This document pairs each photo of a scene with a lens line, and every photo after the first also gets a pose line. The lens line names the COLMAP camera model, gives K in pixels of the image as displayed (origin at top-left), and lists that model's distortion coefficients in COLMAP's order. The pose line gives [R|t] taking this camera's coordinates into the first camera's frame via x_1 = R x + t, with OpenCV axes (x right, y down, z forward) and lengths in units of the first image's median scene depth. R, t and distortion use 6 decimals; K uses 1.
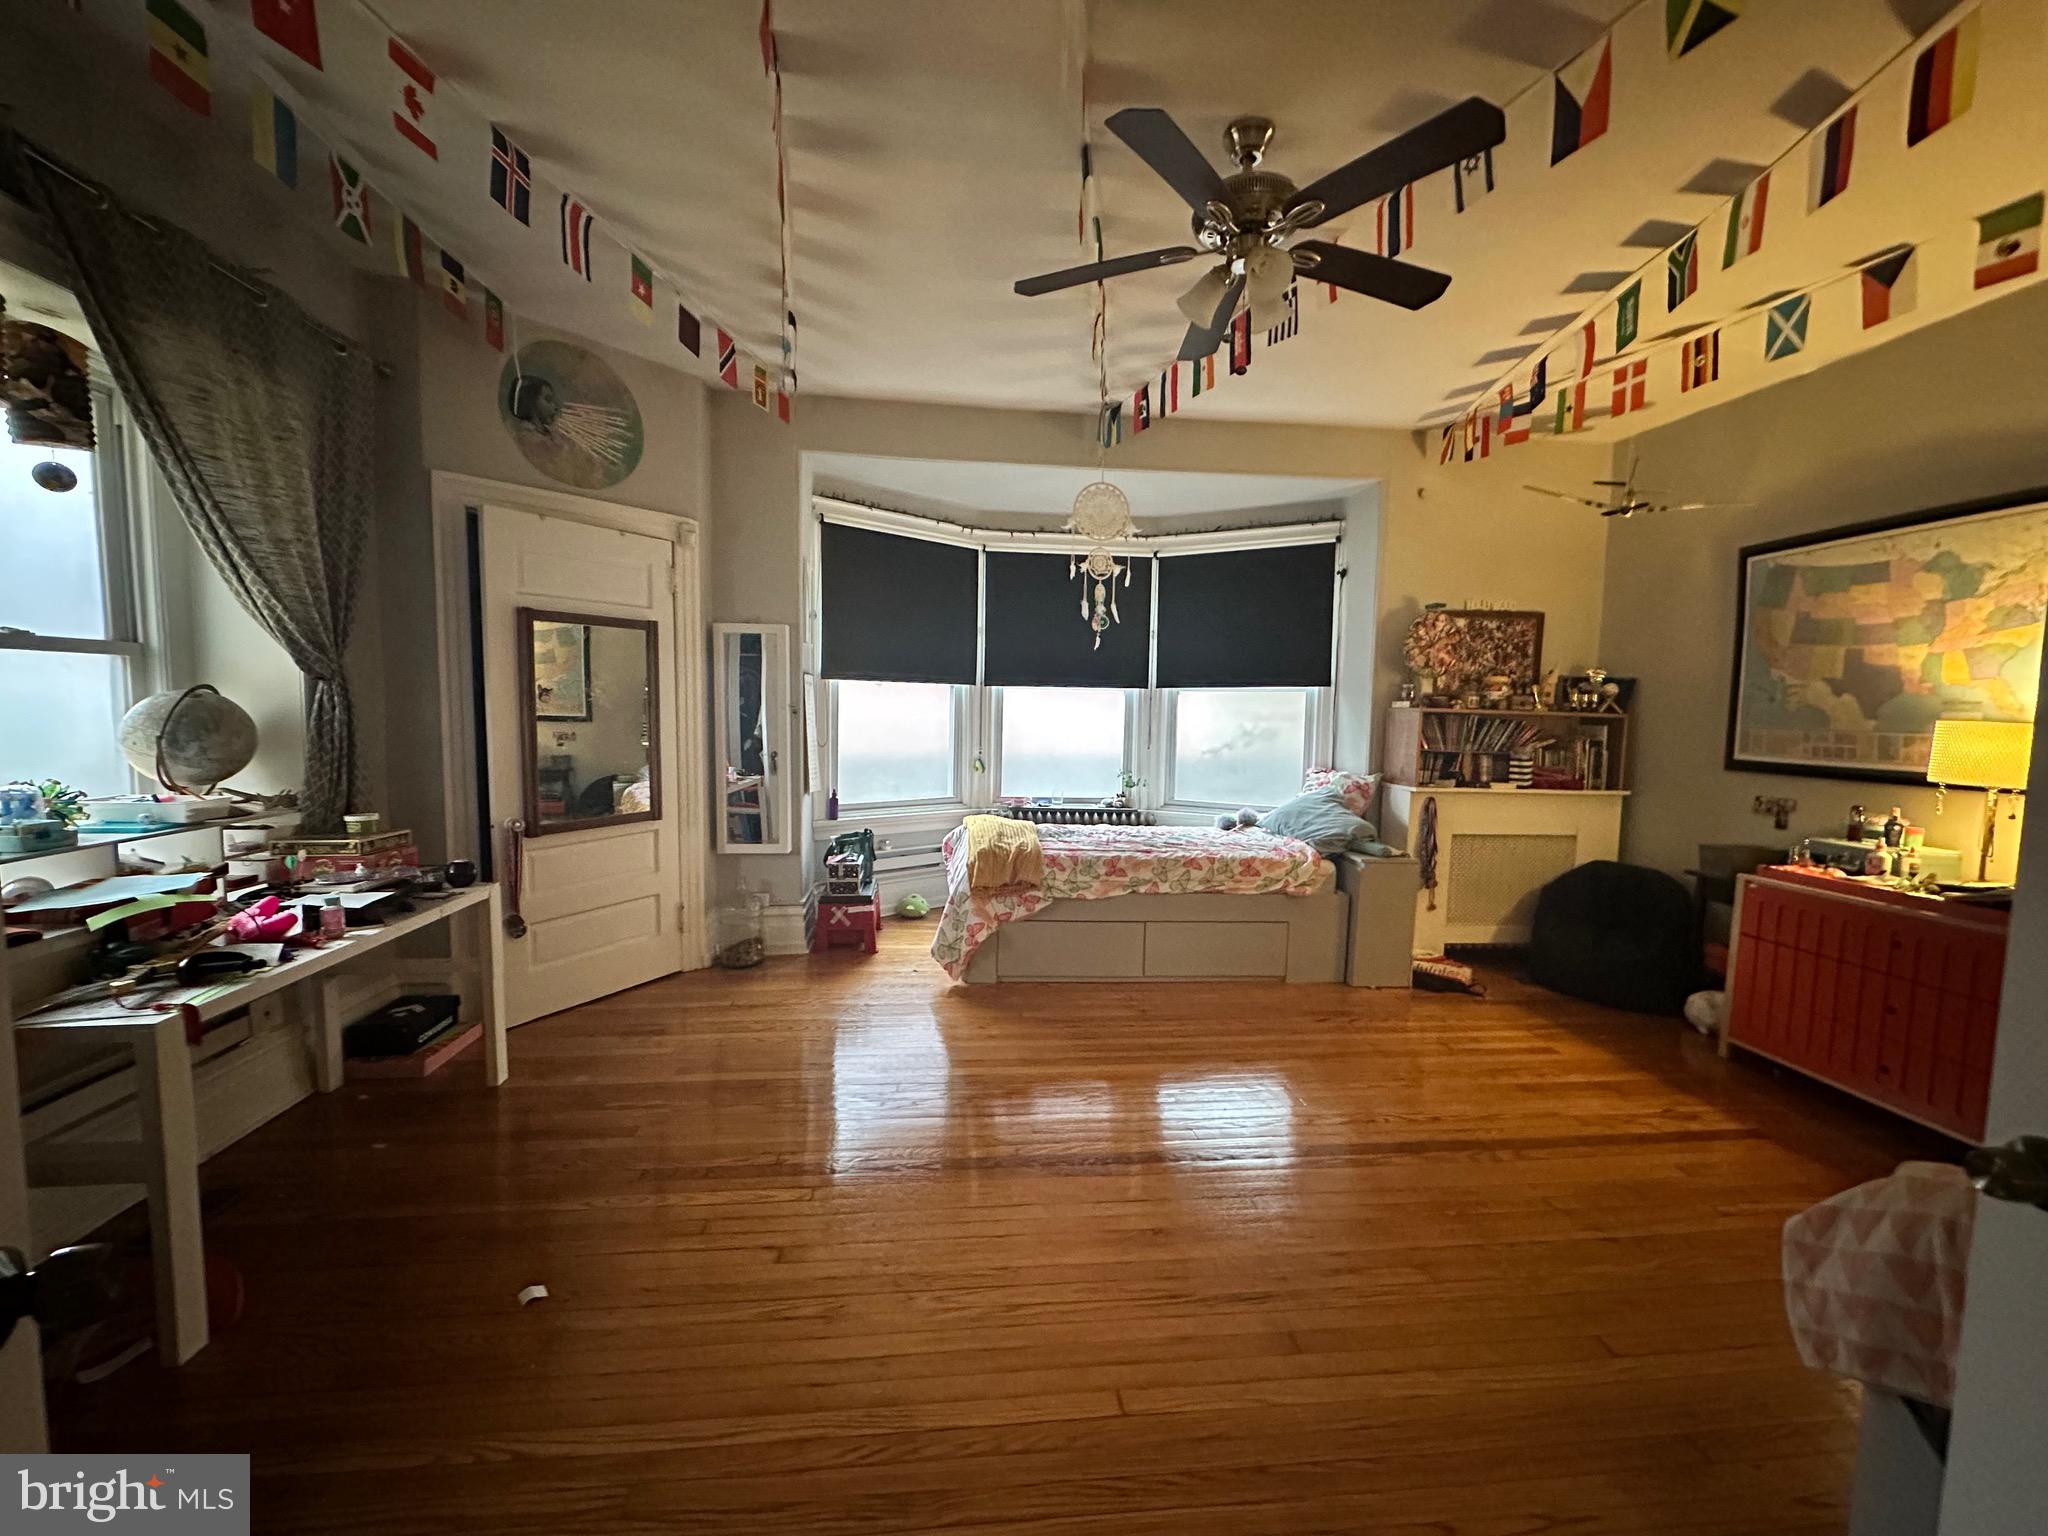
lens RADIAL K [[816.6, 0, 1024.8], [0, 816.6, 766.1], [0, 0, 1]] dist [-0.000616, -0.000436]
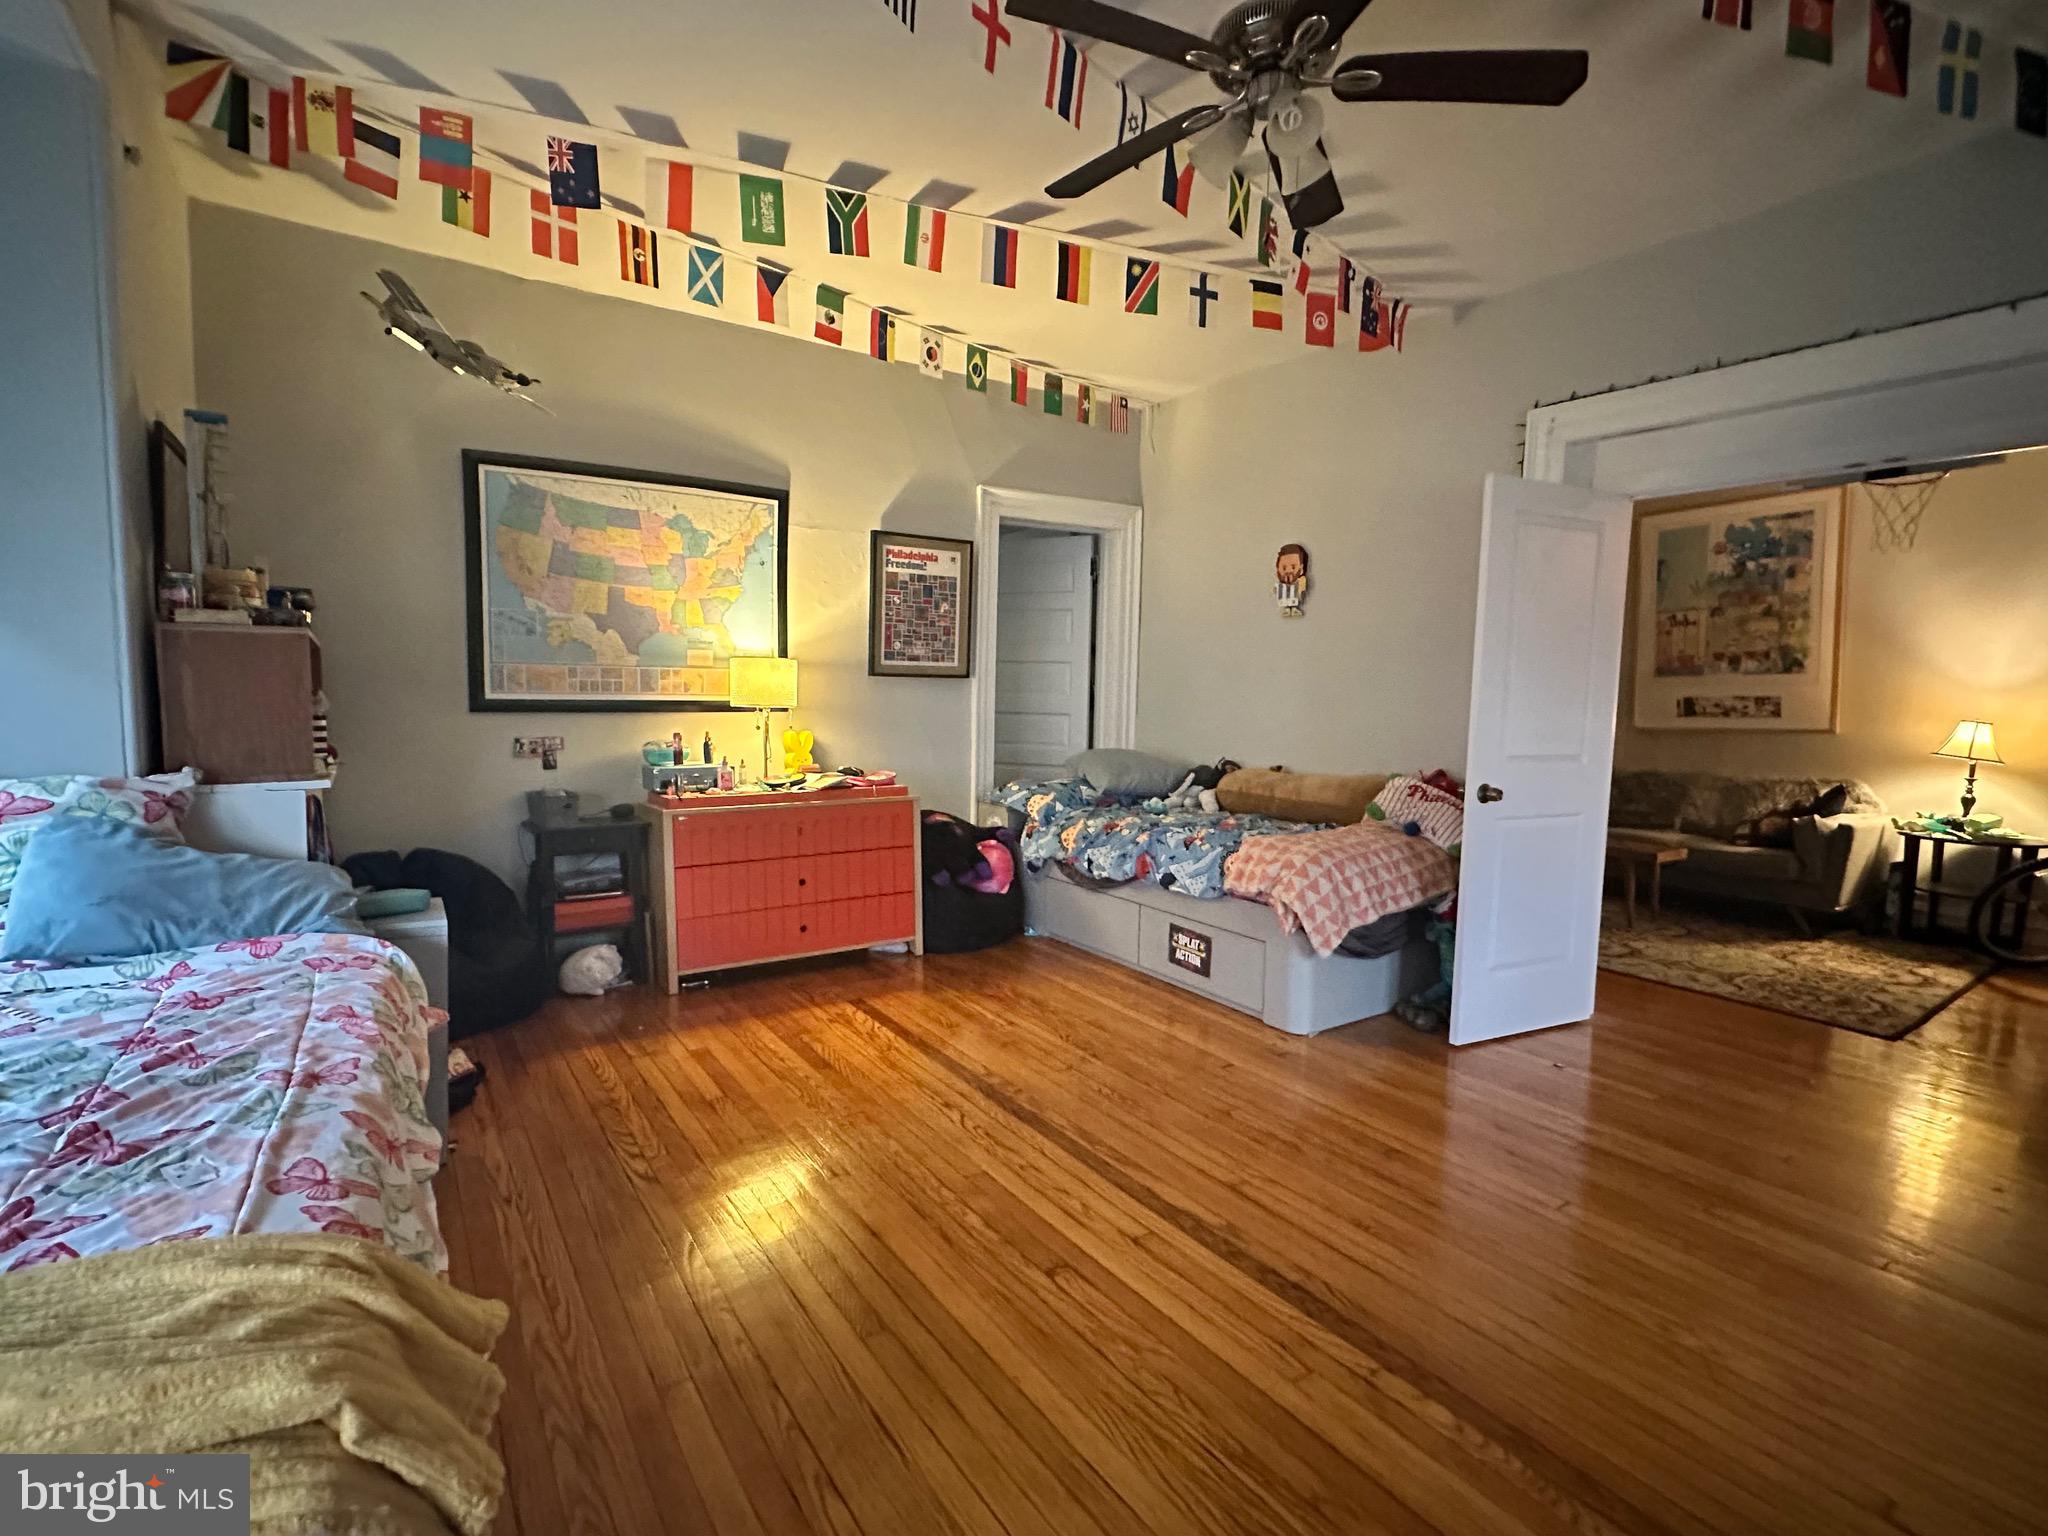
lens RADIAL K [[967.4, 0, 1024.1], [0, 967.4, 770.4], [0, 0, 1]] dist [0.001225, 0.000027]
pose [[-0.472348, -0.104664, 0.875176, -0.305139], [0.036896, 0.989707, 0.138274, -0.054072], [-0.880639, 0.097604, -0.463624, 0.978799]]
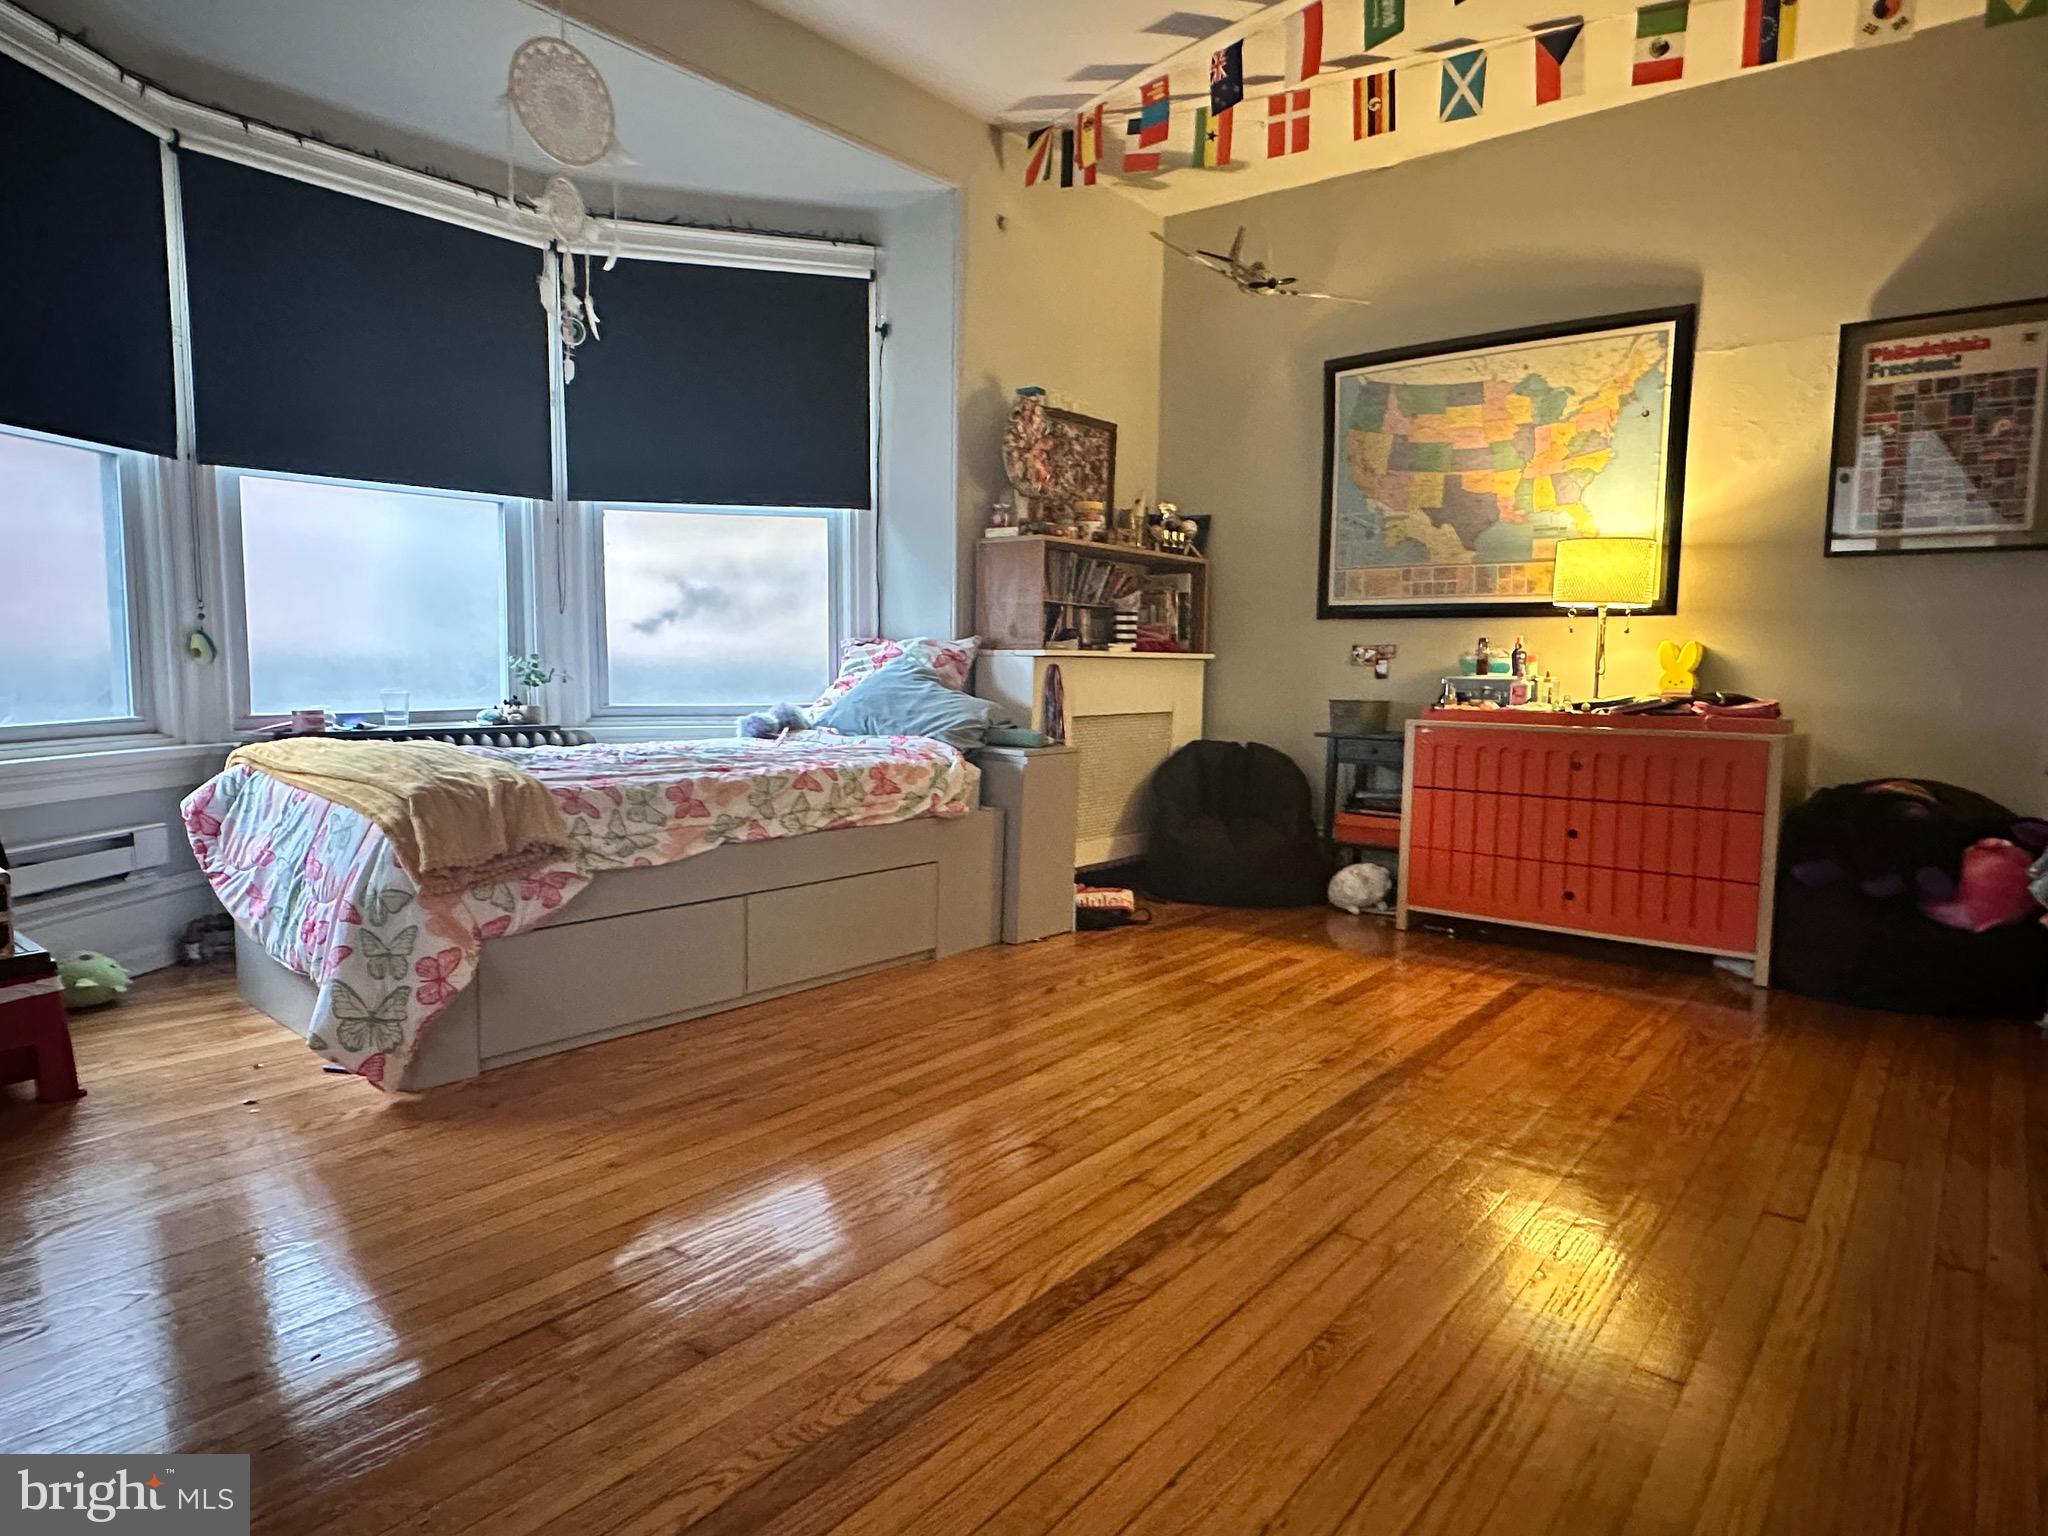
lens RADIAL K [[1204.9, 0, 1017.5], [0, 1204.9, 775.7], [0, 0, 1]] dist [0.000215, -0.001070]
pose [[0.708413, -0.083876, 0.700796, -0.289025], [0.053483, 0.996438, 0.065196, 0.071526], [-0.703768, -0.008705, 0.710376, 0.314327]]
